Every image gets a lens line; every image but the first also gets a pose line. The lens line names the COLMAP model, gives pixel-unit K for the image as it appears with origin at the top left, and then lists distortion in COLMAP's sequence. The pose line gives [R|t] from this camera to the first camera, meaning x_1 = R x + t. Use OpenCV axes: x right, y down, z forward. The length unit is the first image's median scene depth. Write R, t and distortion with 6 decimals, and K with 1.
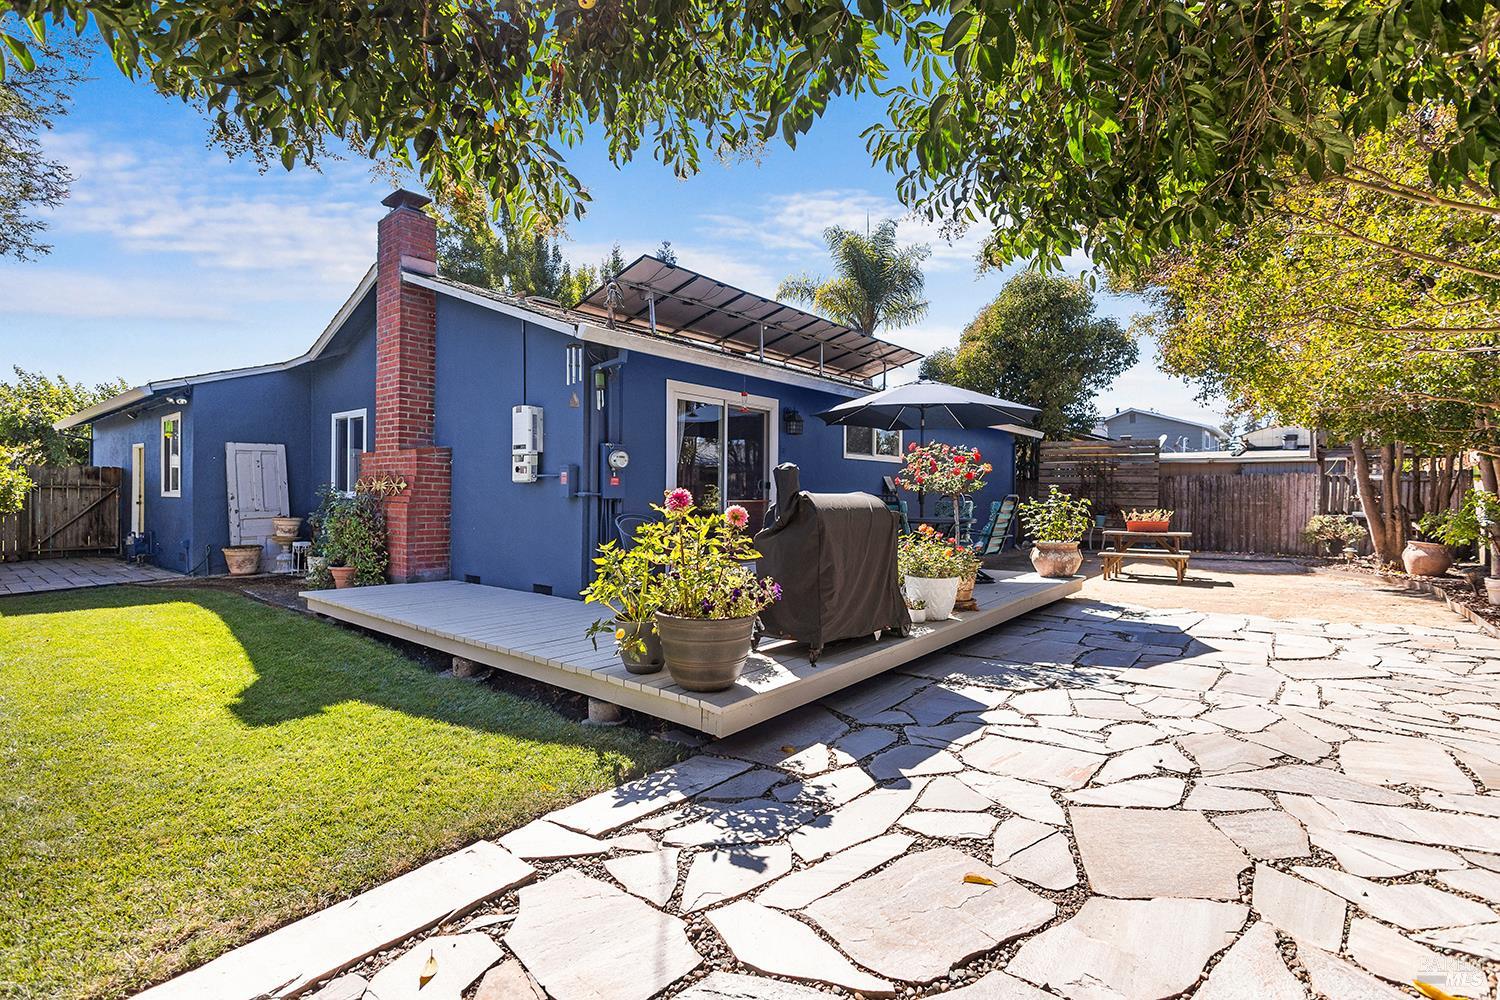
lens RADIAL K [[685.4, 0, 752.4], [0, 685.4, 494.4], [0, 0, 1]] dist [0.007839, -0.002651]
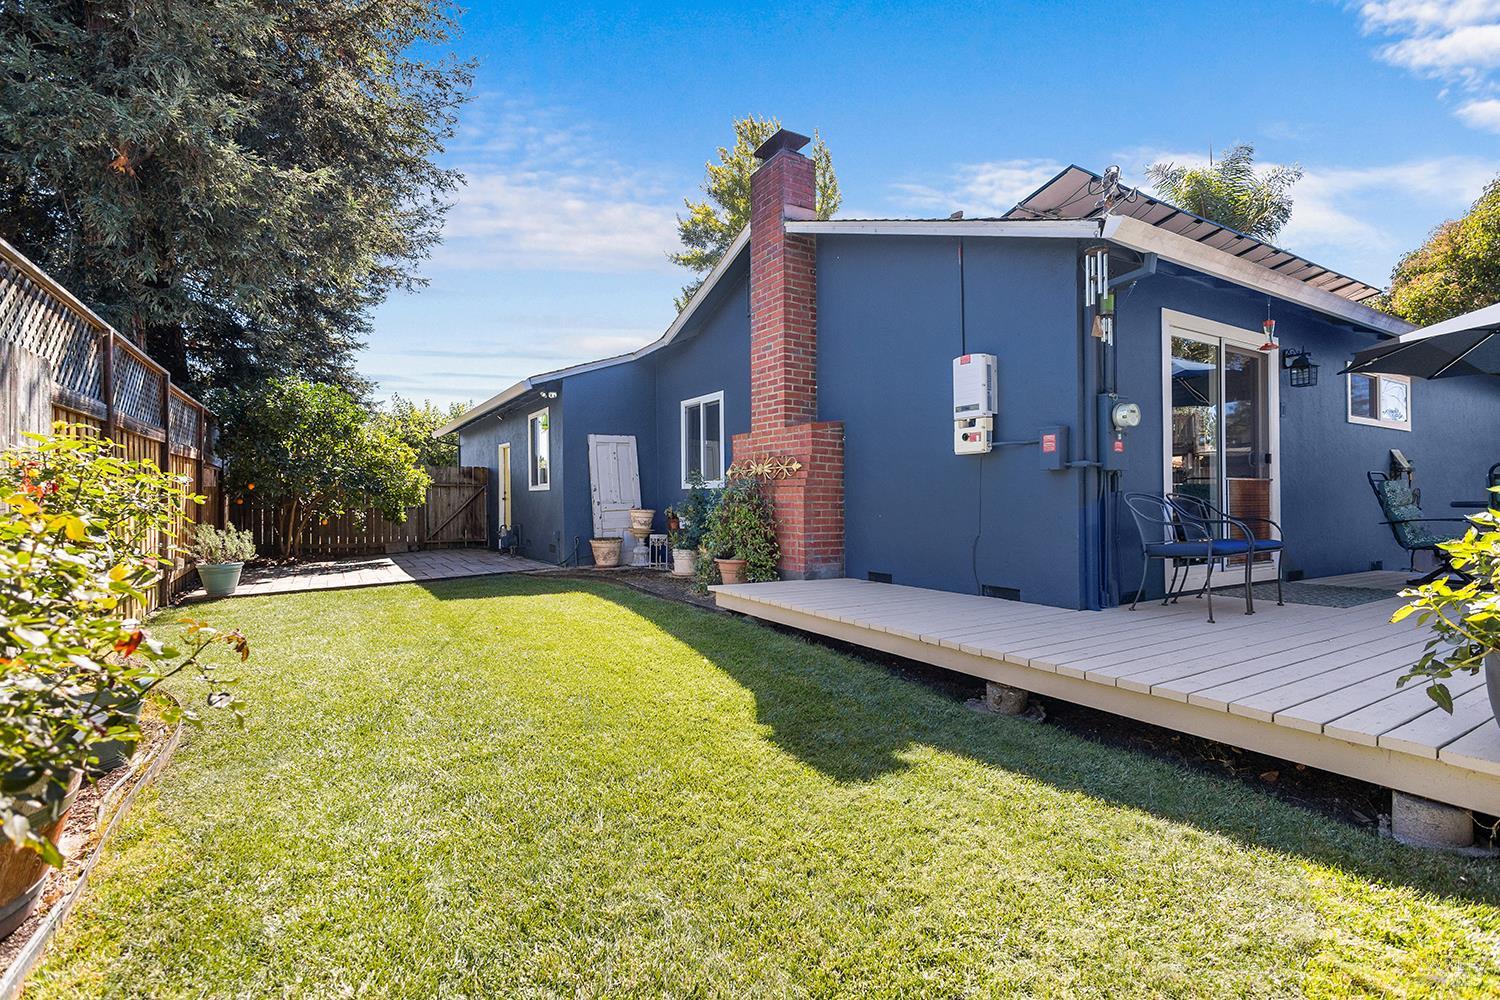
lens RADIAL K [[685.4, 0, 744.6], [0, 685.4, 502.9], [0, 0, 1]] dist [0.007839, -0.002651]
pose [[0.946447, -0.007046, -0.322783, -0.280989], [0.008099, 0.999965, 0.001920, 0.029557], [0.322758, -0.004431, 0.946471, 0.157271]]
